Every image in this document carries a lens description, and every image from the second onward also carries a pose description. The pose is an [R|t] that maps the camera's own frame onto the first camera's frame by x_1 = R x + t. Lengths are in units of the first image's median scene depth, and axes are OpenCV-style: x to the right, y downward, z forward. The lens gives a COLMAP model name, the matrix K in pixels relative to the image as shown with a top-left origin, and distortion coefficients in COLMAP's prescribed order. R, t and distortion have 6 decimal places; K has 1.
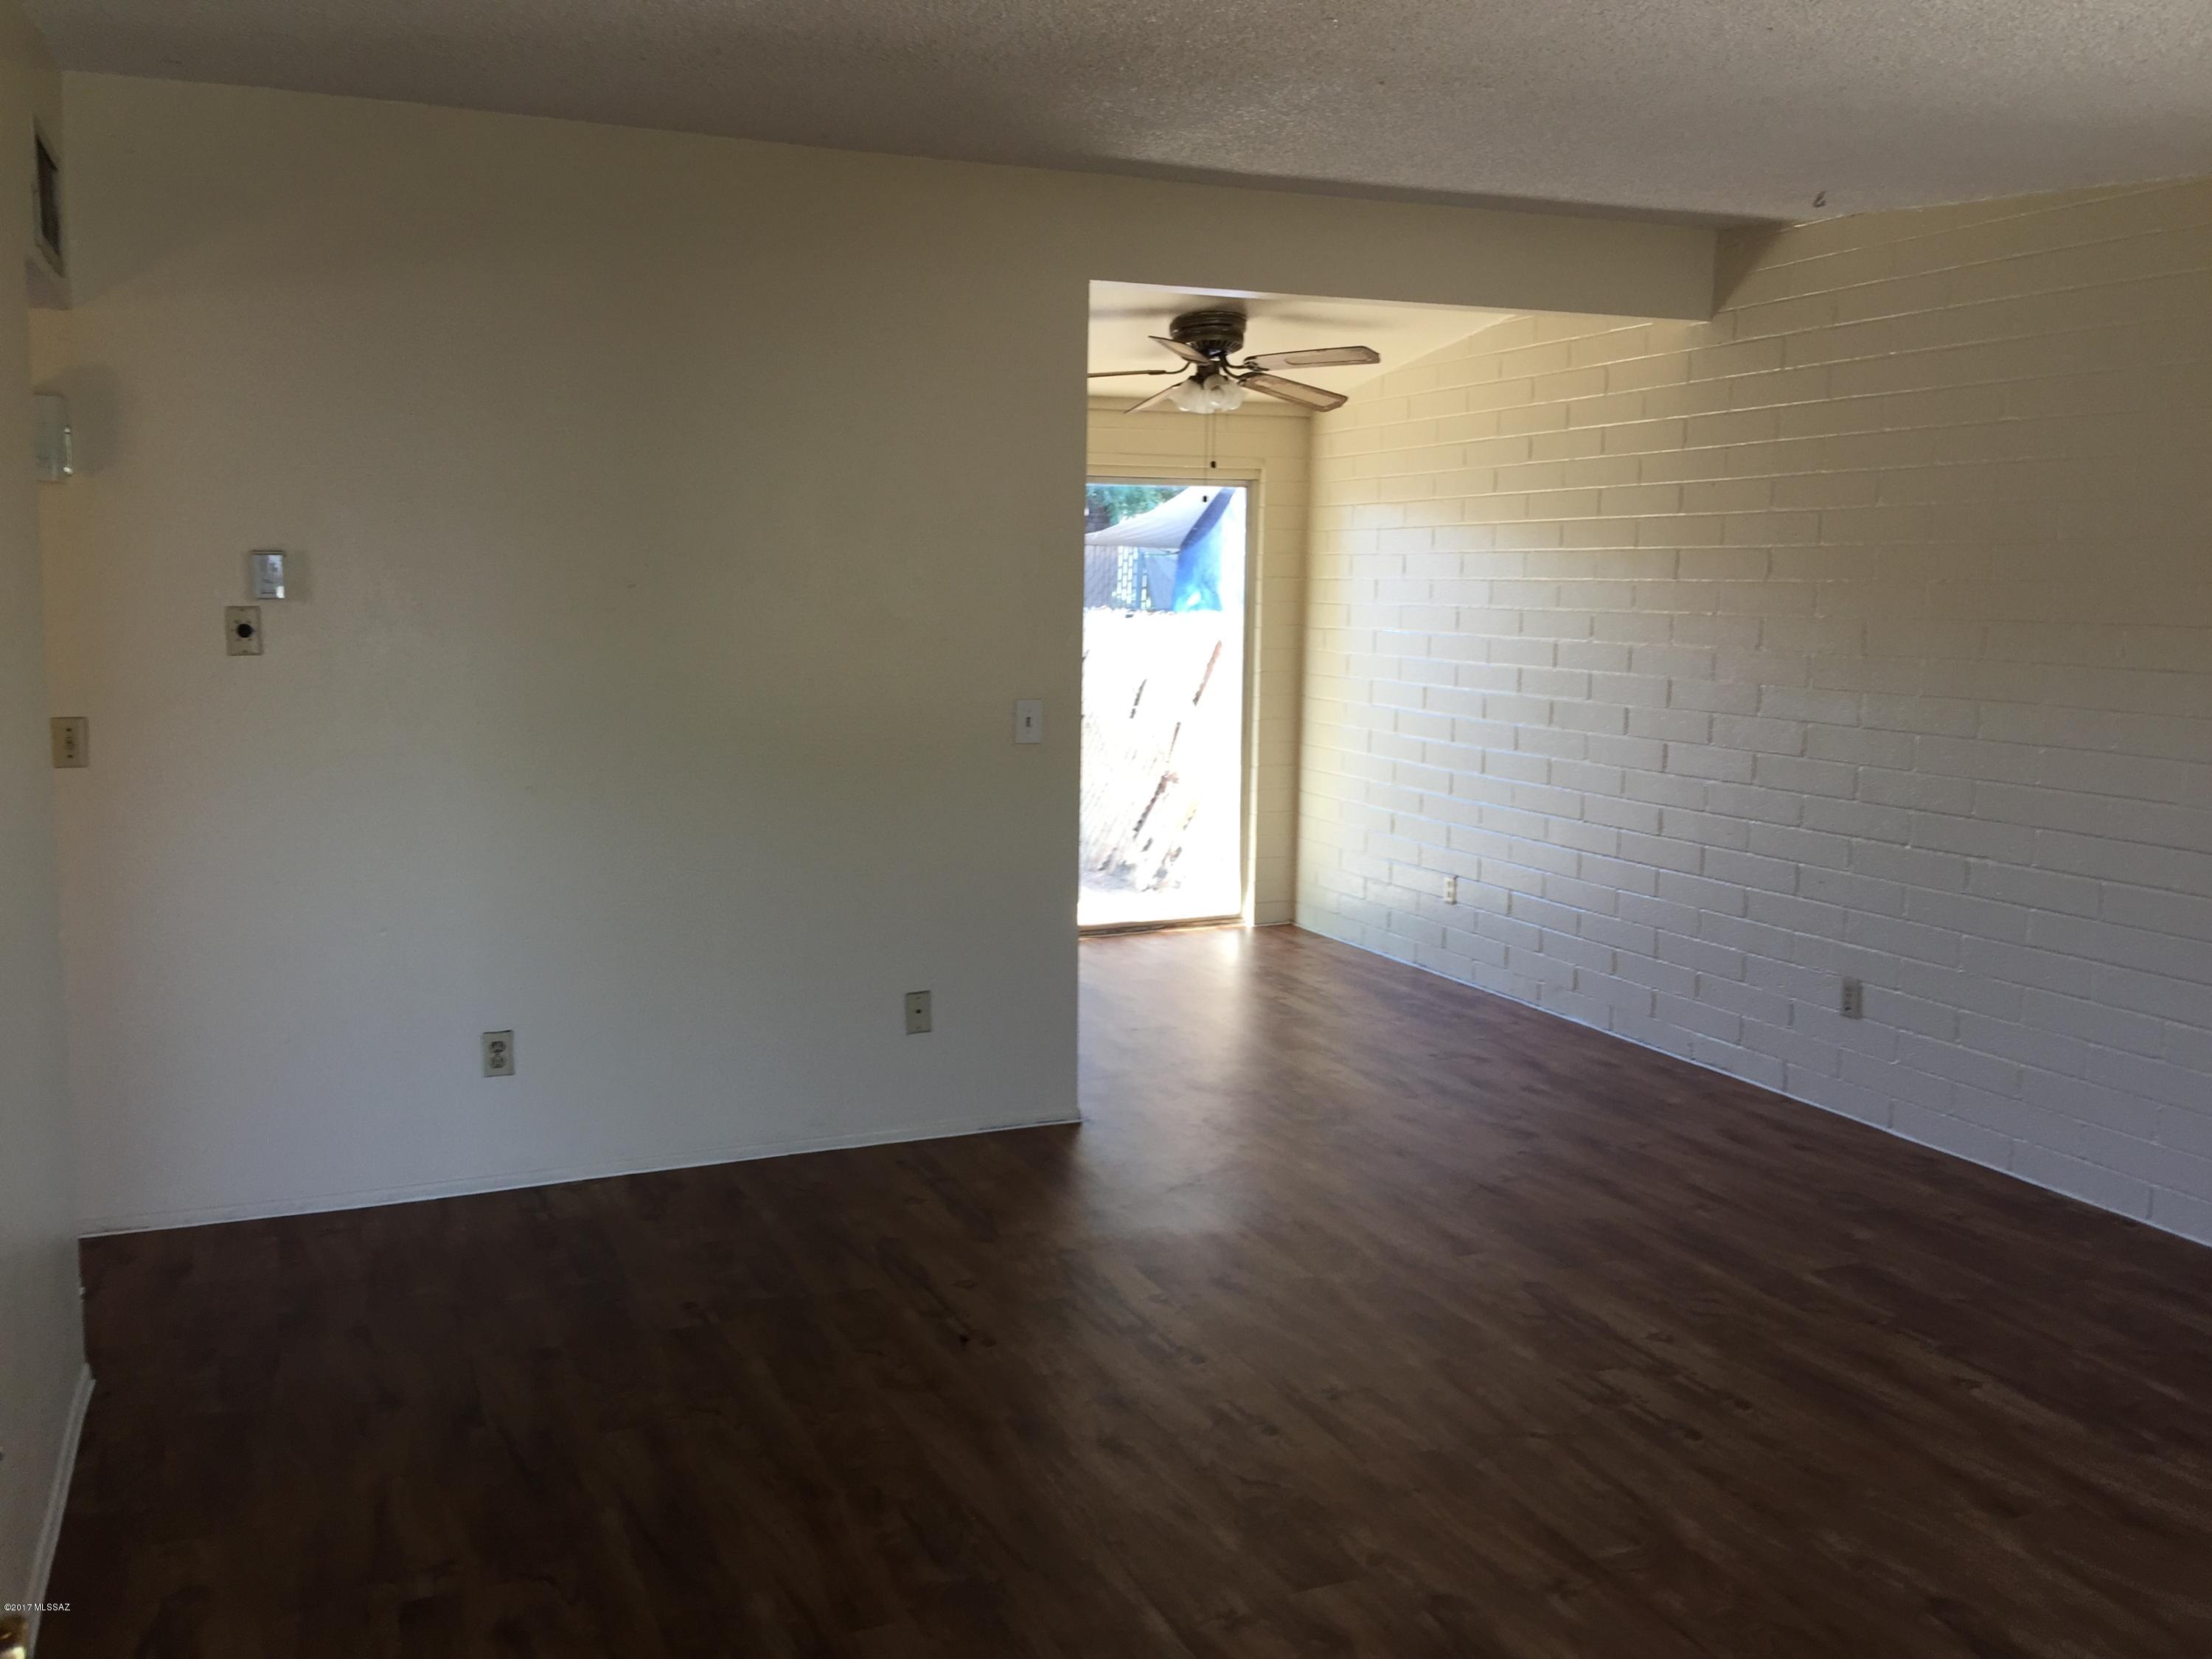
lens RADIAL K [[1869.3, 0, 1102.0], [0, 1869.3, 829.5], [0, 0, 1]] dist [0.078024, -0.134733]
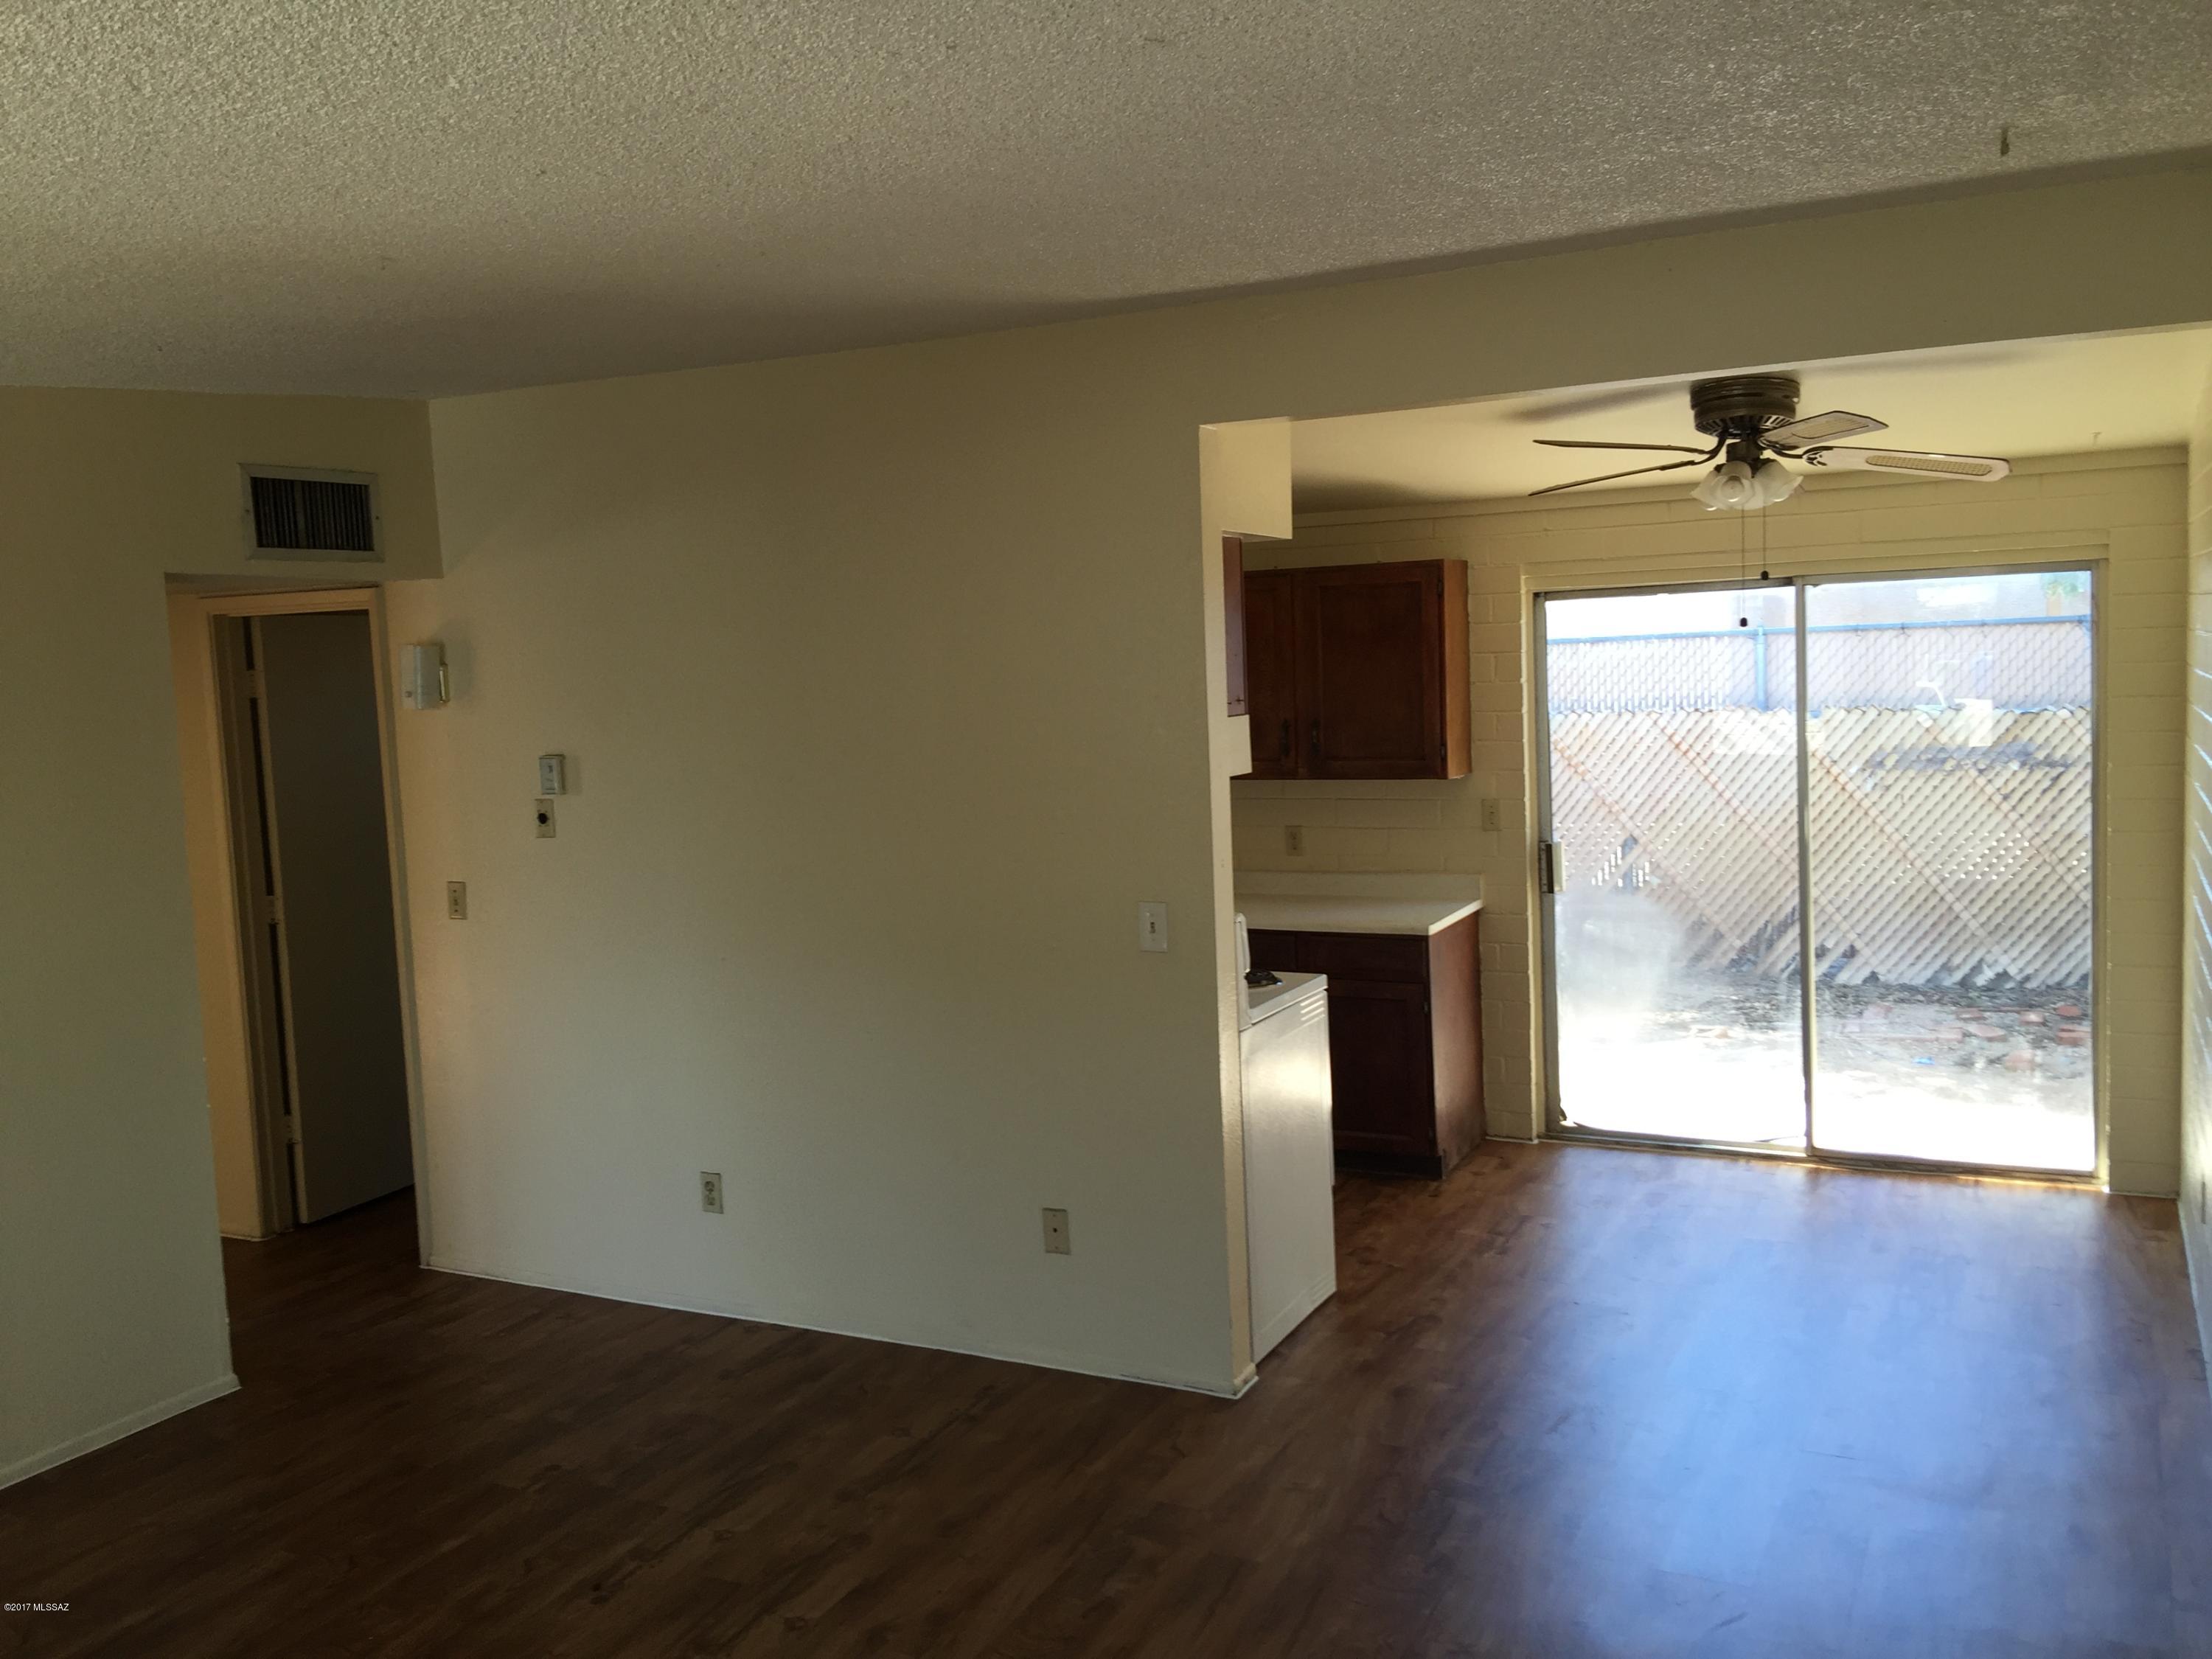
lens RADIAL K [[1869.3, 0, 1109.6], [0, 1869.3, 819.2], [0, 0, 1]] dist [0.078024, -0.134733]
pose [[0.631776, 0.038058, -0.774217, 0.641051], [-0.058767, 0.998271, 0.001116, -0.110248], [0.772920, 0.044794, 0.632920, 0.431538]]
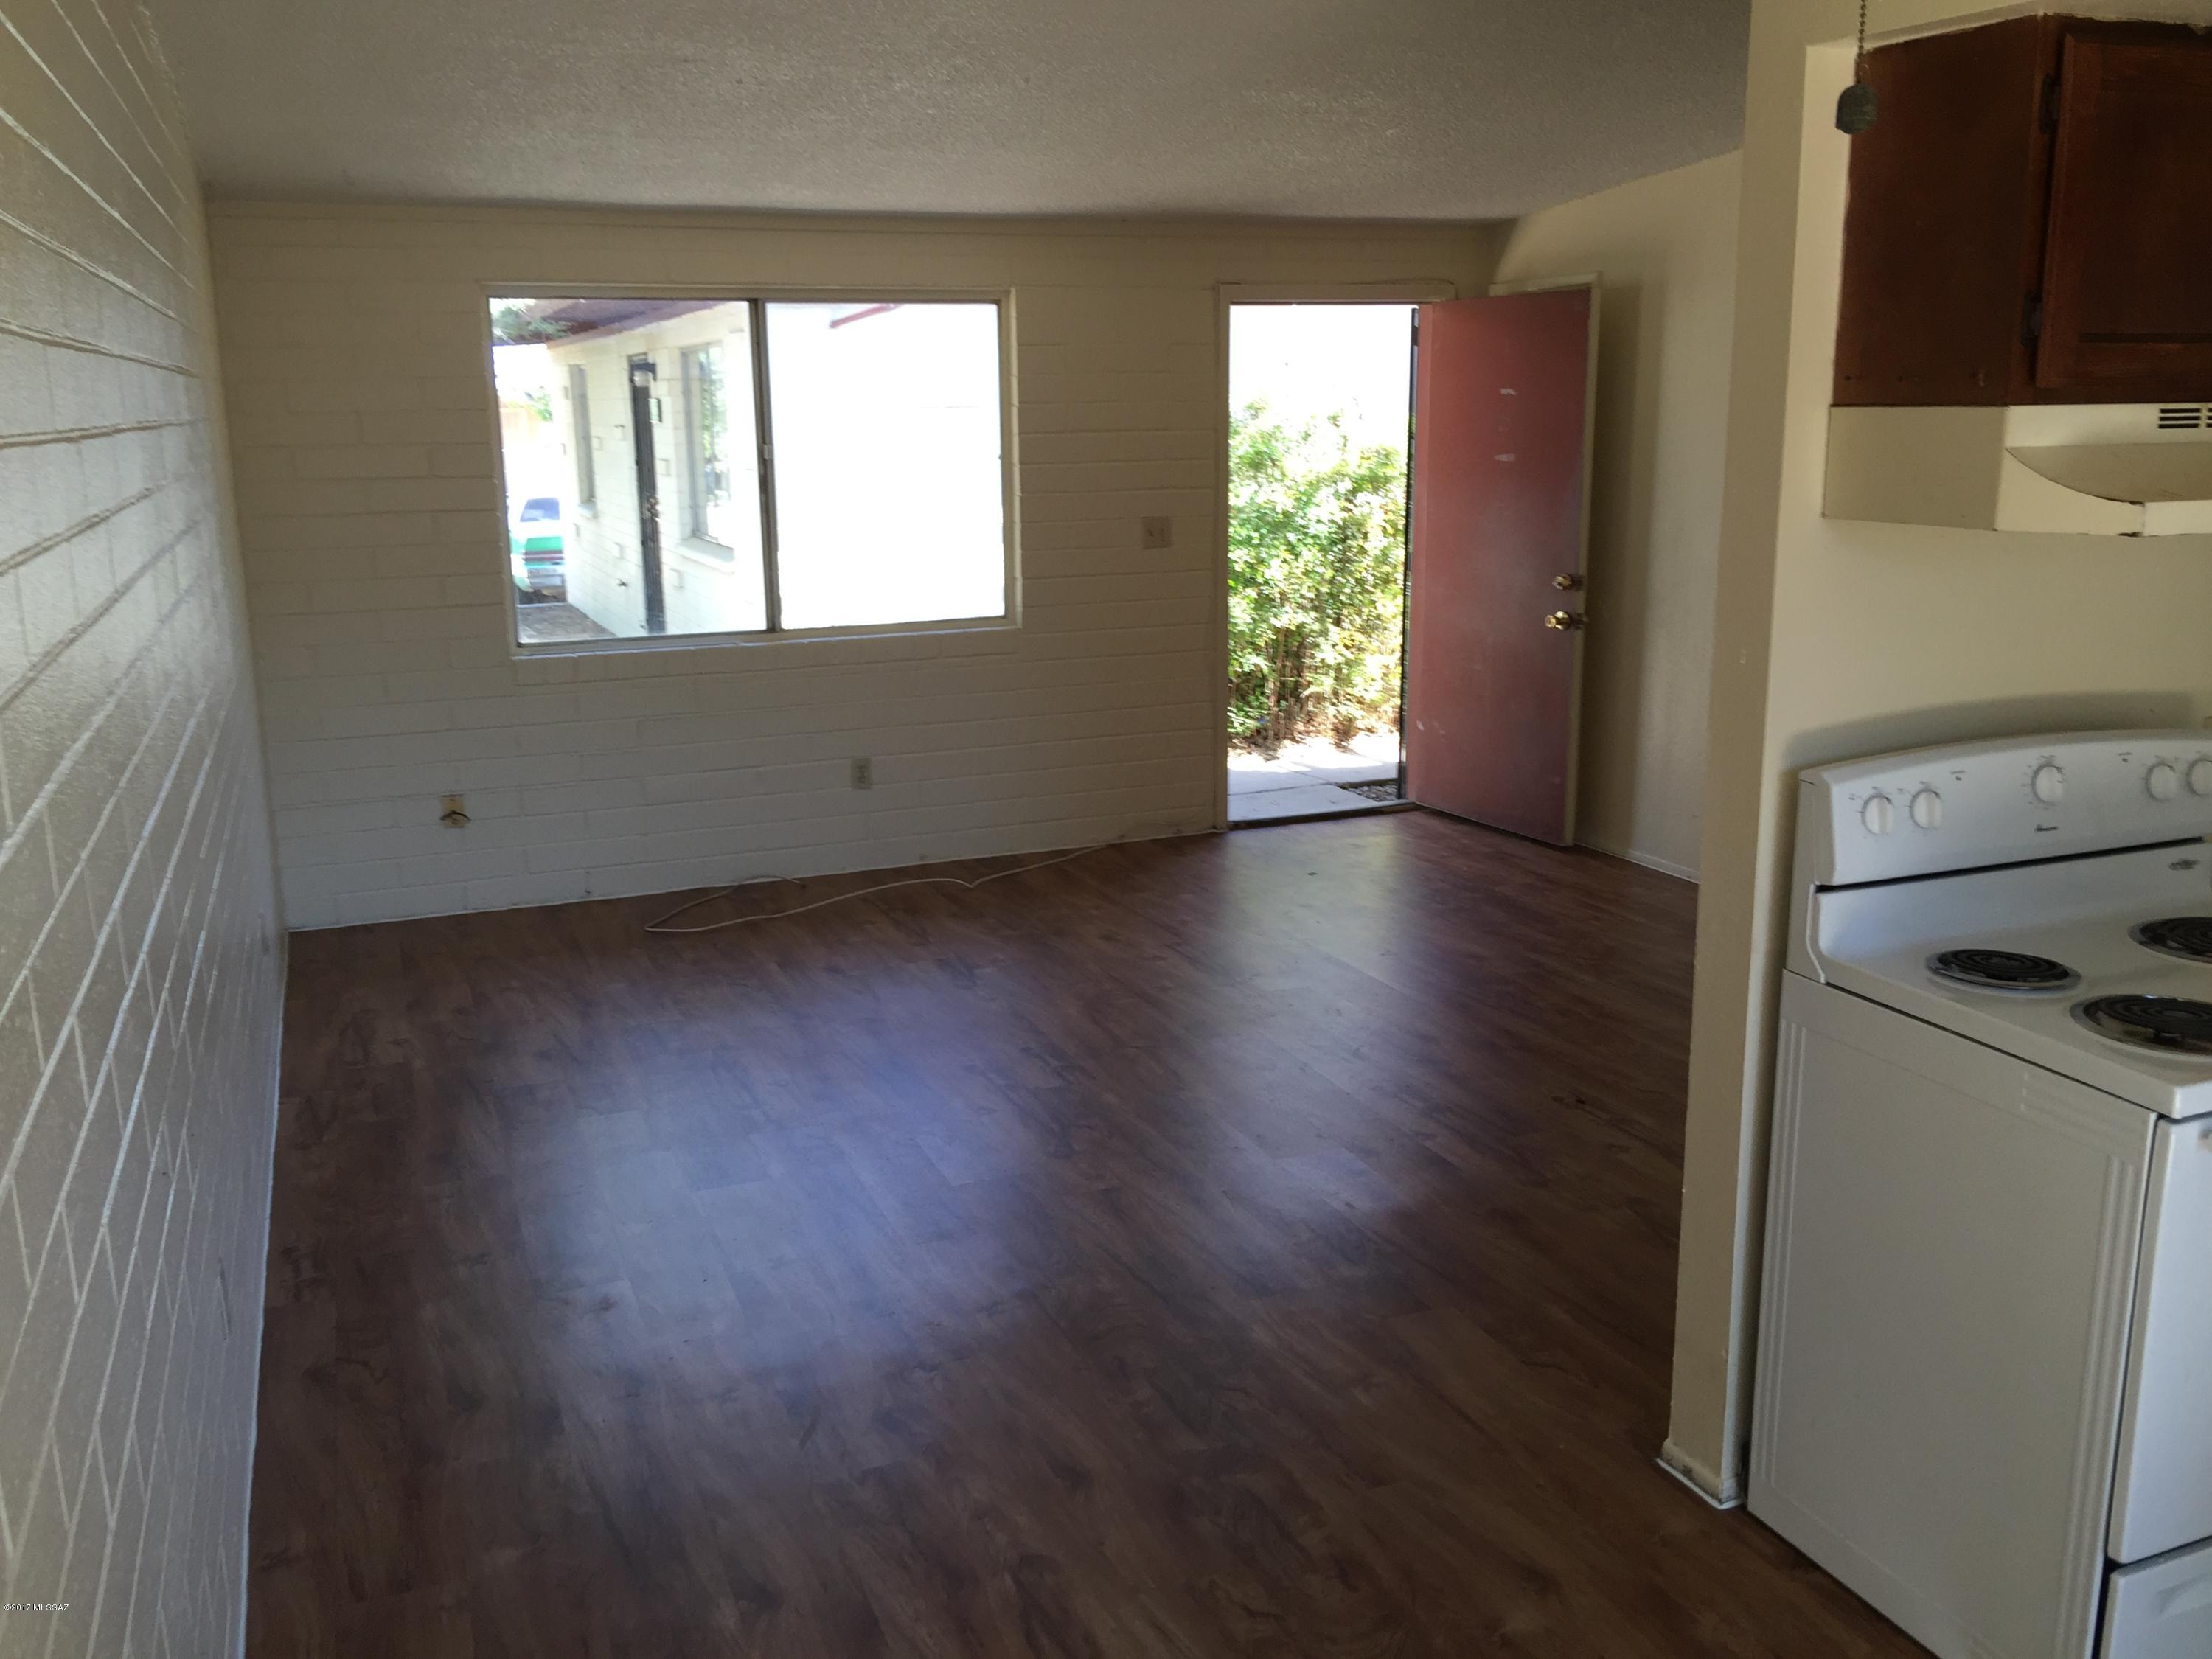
lens RADIAL K [[1869.3, 0, 1052.5], [0, 1869.3, 818.8], [0, 0, 1]] dist [0.078024, -0.134733]
pose [[-0.998240, -0.007264, 0.058862, 0.149724], [0.013625, 0.937835, 0.346814, -0.235166], [-0.057723, 0.347006, -0.936085, 1.561369]]
